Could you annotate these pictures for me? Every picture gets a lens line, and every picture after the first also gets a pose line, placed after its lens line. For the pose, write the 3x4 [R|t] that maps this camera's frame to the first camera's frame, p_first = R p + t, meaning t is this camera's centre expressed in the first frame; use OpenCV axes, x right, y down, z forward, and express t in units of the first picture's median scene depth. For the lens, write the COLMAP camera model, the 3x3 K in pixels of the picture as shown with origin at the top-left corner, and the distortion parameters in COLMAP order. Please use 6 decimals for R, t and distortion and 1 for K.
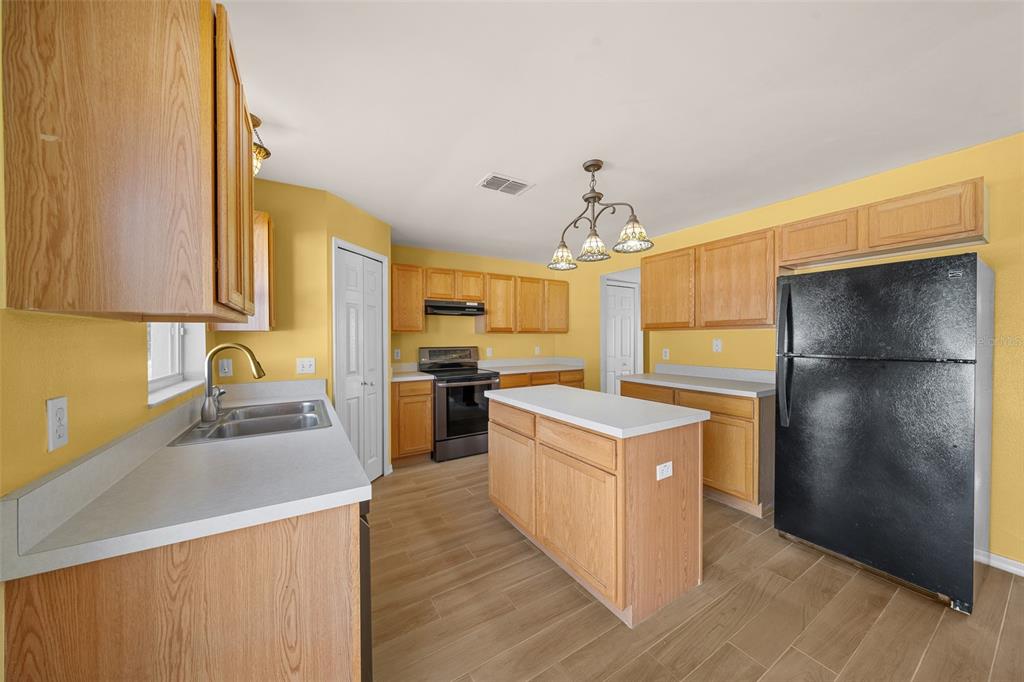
lens RADIAL K [[345.6, 0, 510.1], [0, 345.6, 340.6], [0, 0, 1]] dist [-0.006536, 0.000169]
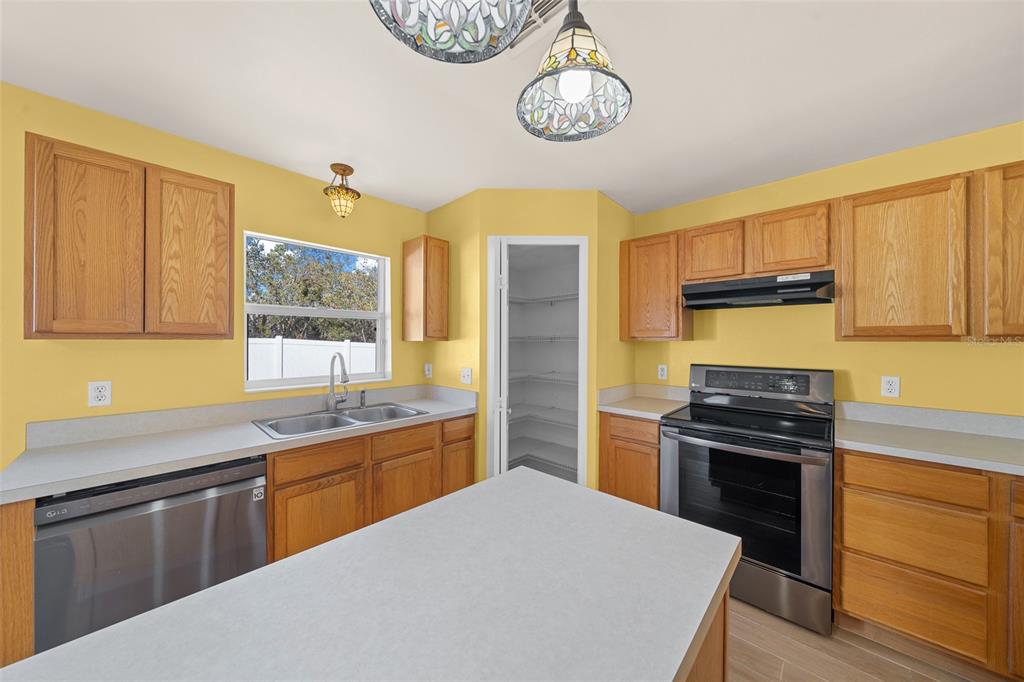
lens RADIAL K [[345.6, 0, 507.8], [0, 345.6, 339.5], [0, 0, 1]] dist [-0.006536, 0.000169]
pose [[0.261554, 0.001565, -0.965188, 0.240073], [-0.010291, 0.999946, -0.001167, -0.019572], [0.965134, 0.010238, 0.261556, 0.521454]]
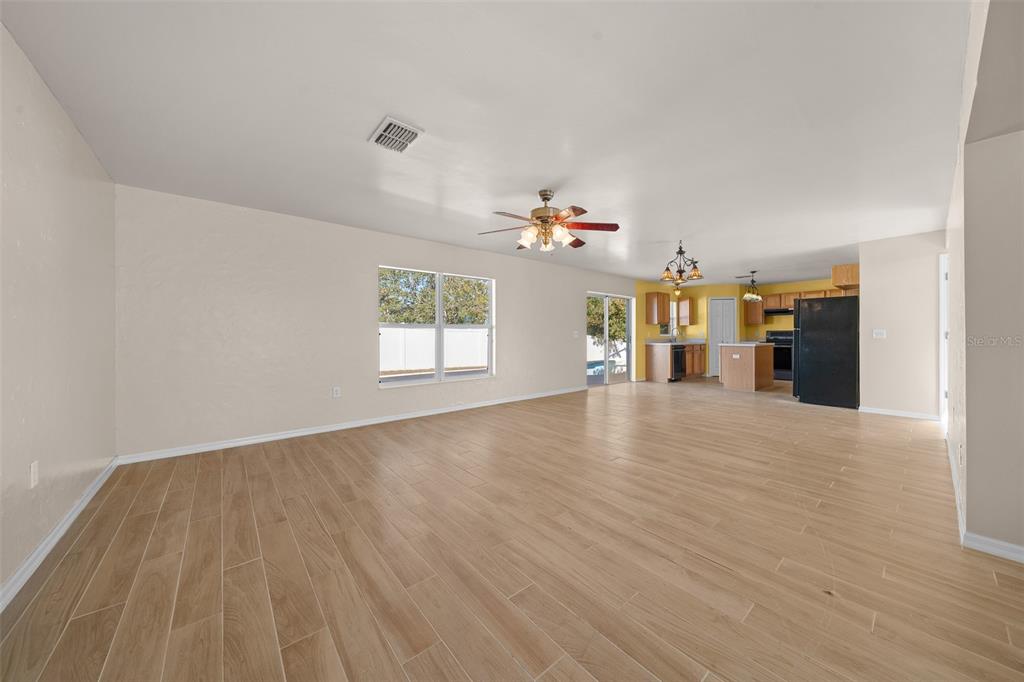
lens RADIAL K [[345.6, 0, 514.2], [0, 345.6, 333.5], [0, 0, 1]] dist [-0.006536, 0.000169]
pose [[0.144188, 0.001026, -0.989550, 1.659116], [-0.004763, 0.999989, 0.000343, 0.042783], [0.989539, 0.004664, 0.144191, -0.895082]]
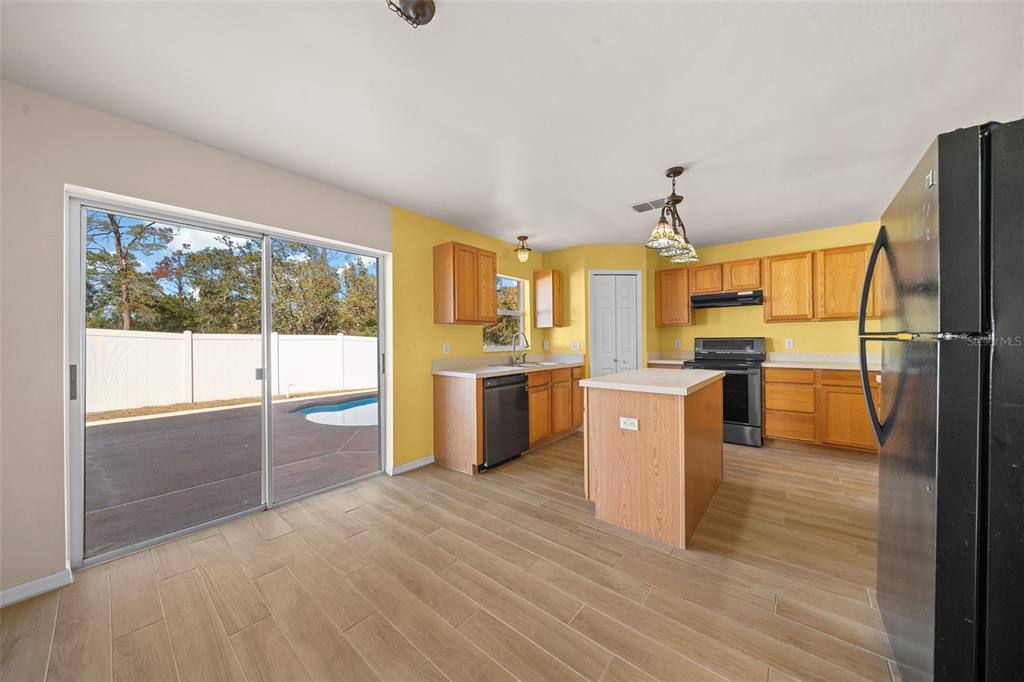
lens RADIAL K [[345.6, 0, 508.2], [0, 345.6, 337.0], [0, 0, 1]] dist [-0.006536, 0.000169]
pose [[0.315108, -0.007846, -0.949024, 0.611607], [0.002475, 0.999969, -0.007445, 0.023139], [0.949053, -0.000003, 0.315117, 0.062302]]
